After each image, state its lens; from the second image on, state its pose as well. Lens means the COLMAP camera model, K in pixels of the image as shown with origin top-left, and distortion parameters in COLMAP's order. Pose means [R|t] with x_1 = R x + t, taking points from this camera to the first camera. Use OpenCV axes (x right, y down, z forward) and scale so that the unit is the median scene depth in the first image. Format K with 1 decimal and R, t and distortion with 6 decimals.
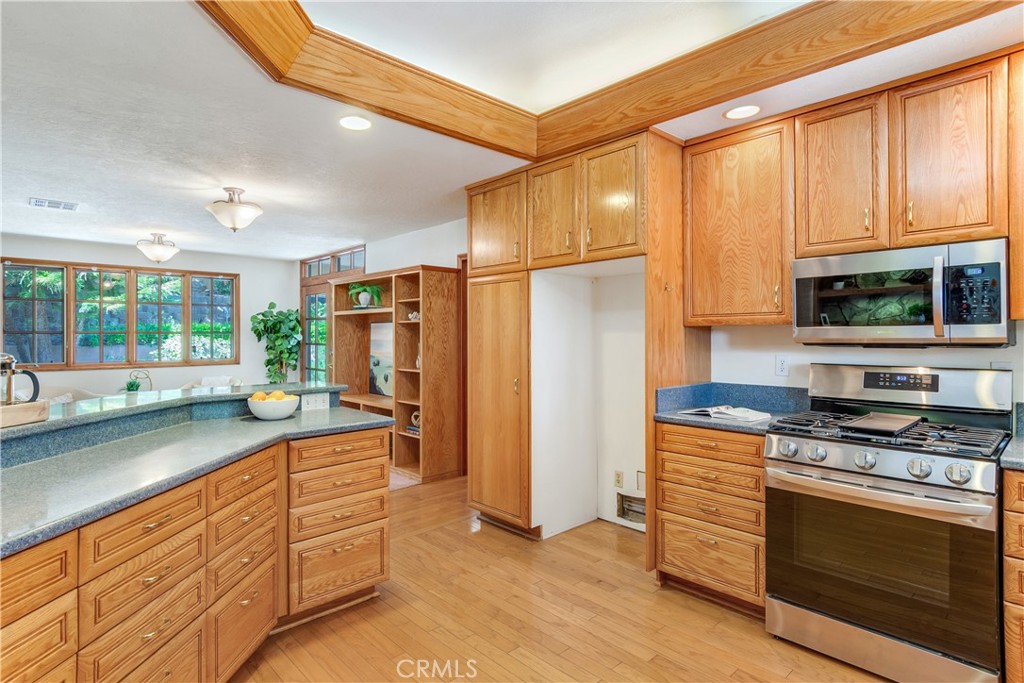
lens RADIAL K [[537.6, 0, 511.6], [0, 537.6, 338.8], [0, 0, 1]] dist [-0.006665, -0.001389]
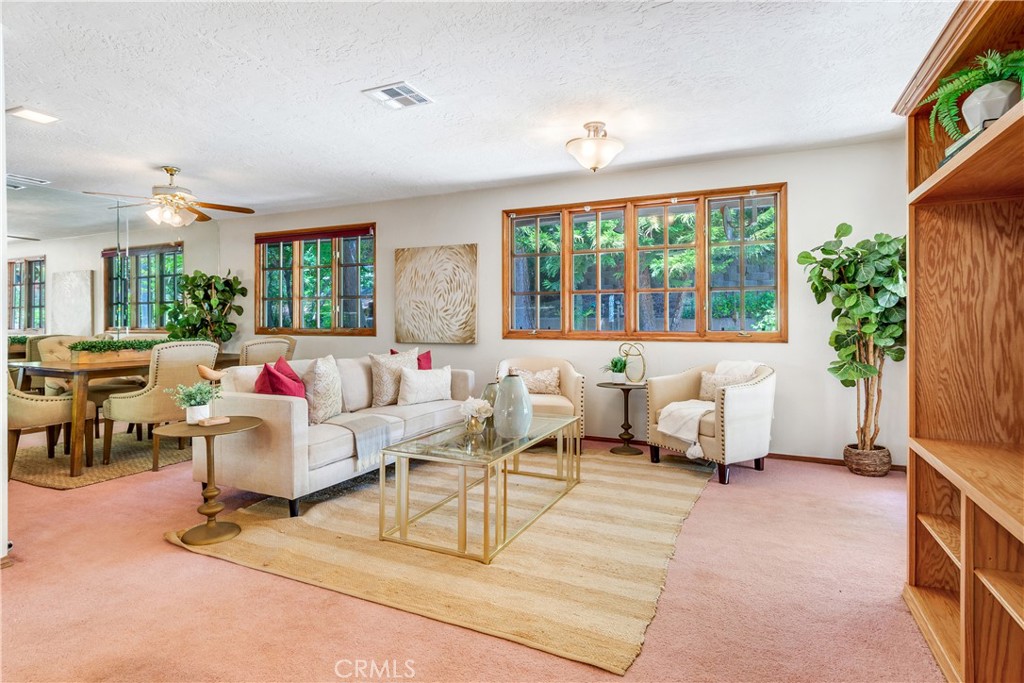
lens RADIAL K [[537.6, 0, 511.7], [0, 537.6, 324.1], [0, 0, 1]] dist [-0.006665, -0.001389]
pose [[0.361307, 0.006122, -0.932427, -0.083645], [-0.003699, 0.999980, 0.005133, 0.026018], [0.932439, 0.001595, 0.361323, 0.521446]]
